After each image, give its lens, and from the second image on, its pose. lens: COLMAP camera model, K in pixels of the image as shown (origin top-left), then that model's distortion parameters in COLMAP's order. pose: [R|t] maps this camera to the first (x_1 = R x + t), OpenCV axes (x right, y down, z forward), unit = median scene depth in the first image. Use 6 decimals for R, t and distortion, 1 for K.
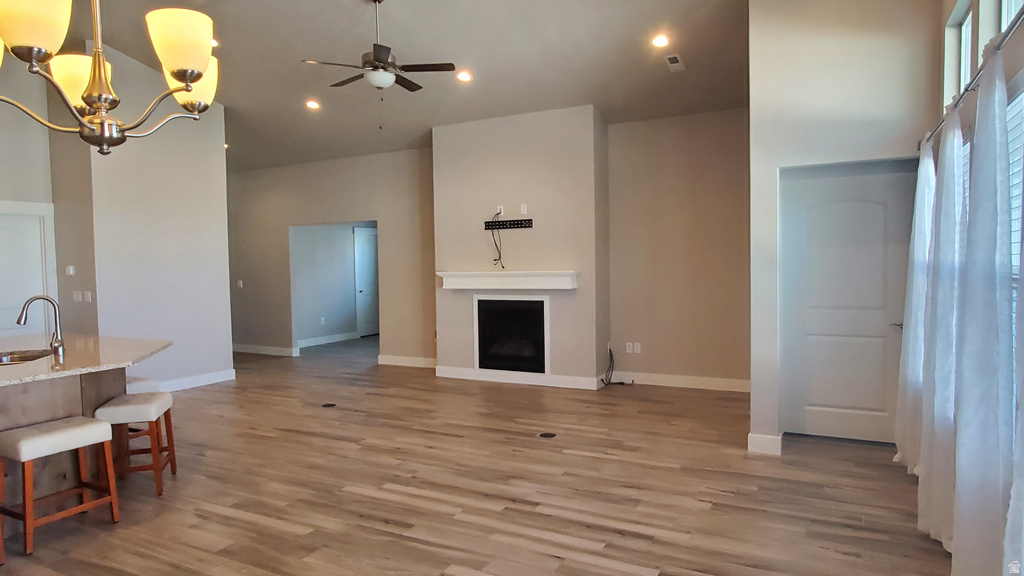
lens RADIAL K [[401.4, 0, 512.0], [0, 401.4, 288.0], [0, 0, 1]] dist [-0.000106, -0.000053]
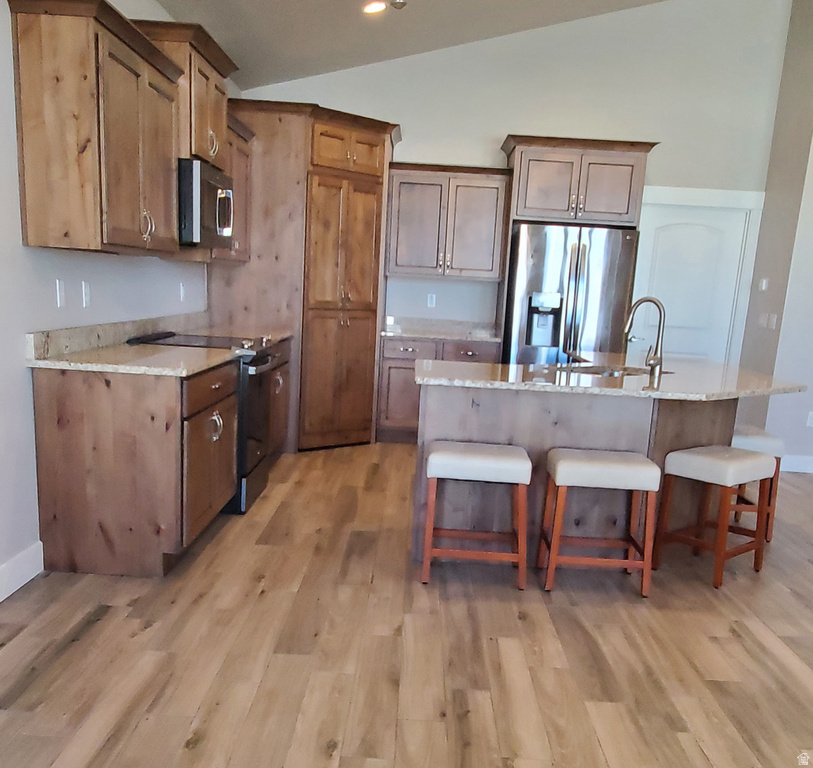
lens RADIAL K [[788.7, 0, 406.5], [0, 788.7, 384.0], [0, 0, 1]] dist [0.012070, 0.015088]
pose [[0.686266, 0.203478, -0.698309, -0.345905], [-0.087512, 0.976197, 0.198448, -0.066363], [0.722066, -0.075078, 0.687738, -0.331296]]
